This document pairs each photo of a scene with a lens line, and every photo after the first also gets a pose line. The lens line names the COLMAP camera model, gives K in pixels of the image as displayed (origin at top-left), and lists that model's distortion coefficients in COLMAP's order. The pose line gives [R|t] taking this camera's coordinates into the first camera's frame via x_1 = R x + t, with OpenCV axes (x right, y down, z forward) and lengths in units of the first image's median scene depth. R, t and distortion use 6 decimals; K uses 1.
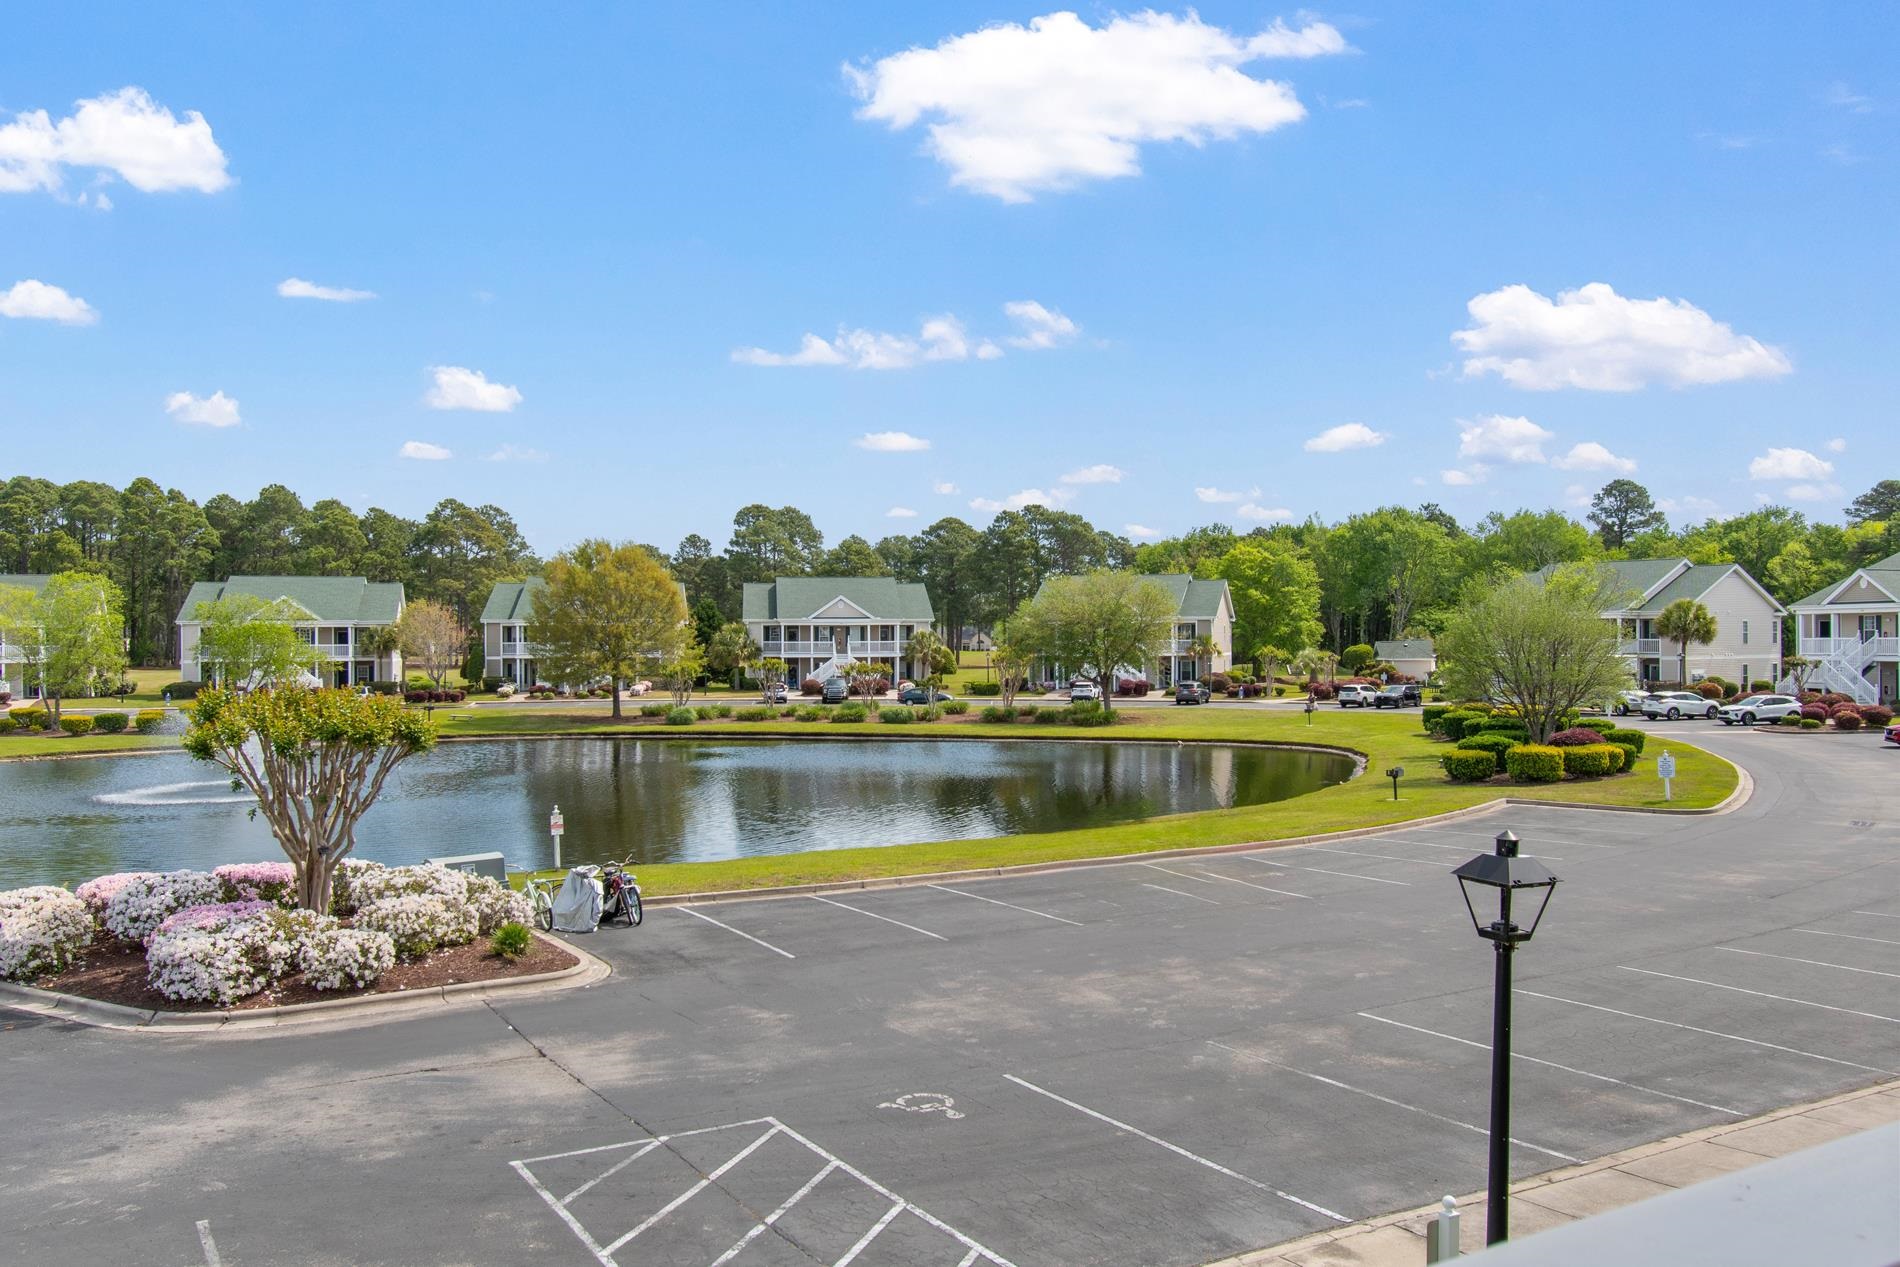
lens RADIAL K [[1567.7, 0, 949.7], [0, 1567.7, 640.0], [0, 0, 1]] dist [-0.011399, -0.001142]
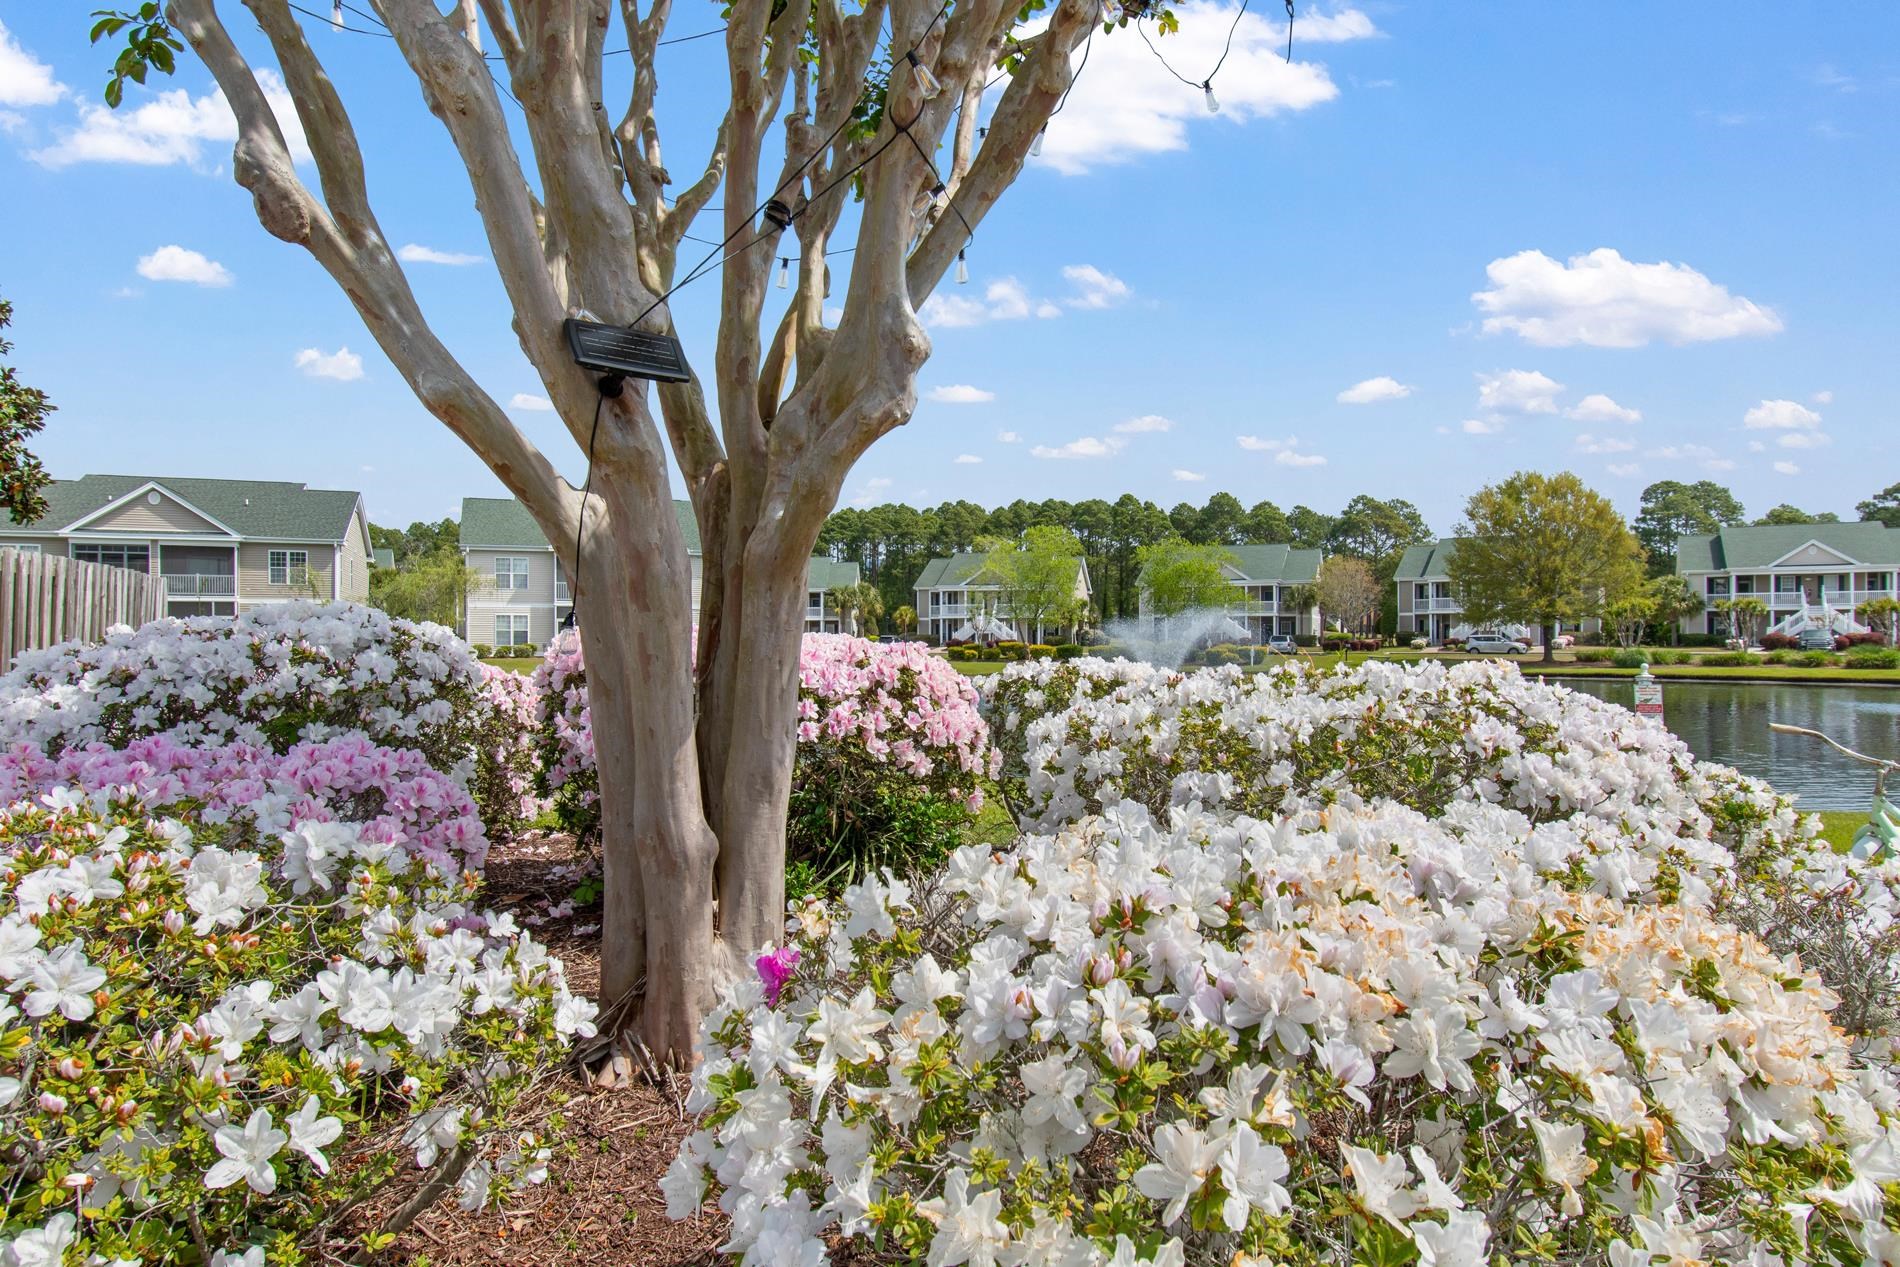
lens RADIAL K [[1165.4, 0, 953.1], [0, 1165.4, 635.4], [0, 0, 1]] dist [-0.007569, -0.001508]
pose [[0.800416, 0.002397, -0.599441, -0.064506], [-0.005948, 0.999975, -0.003943, 0.030764], [0.599416, 0.006721, 0.800410, 0.186178]]
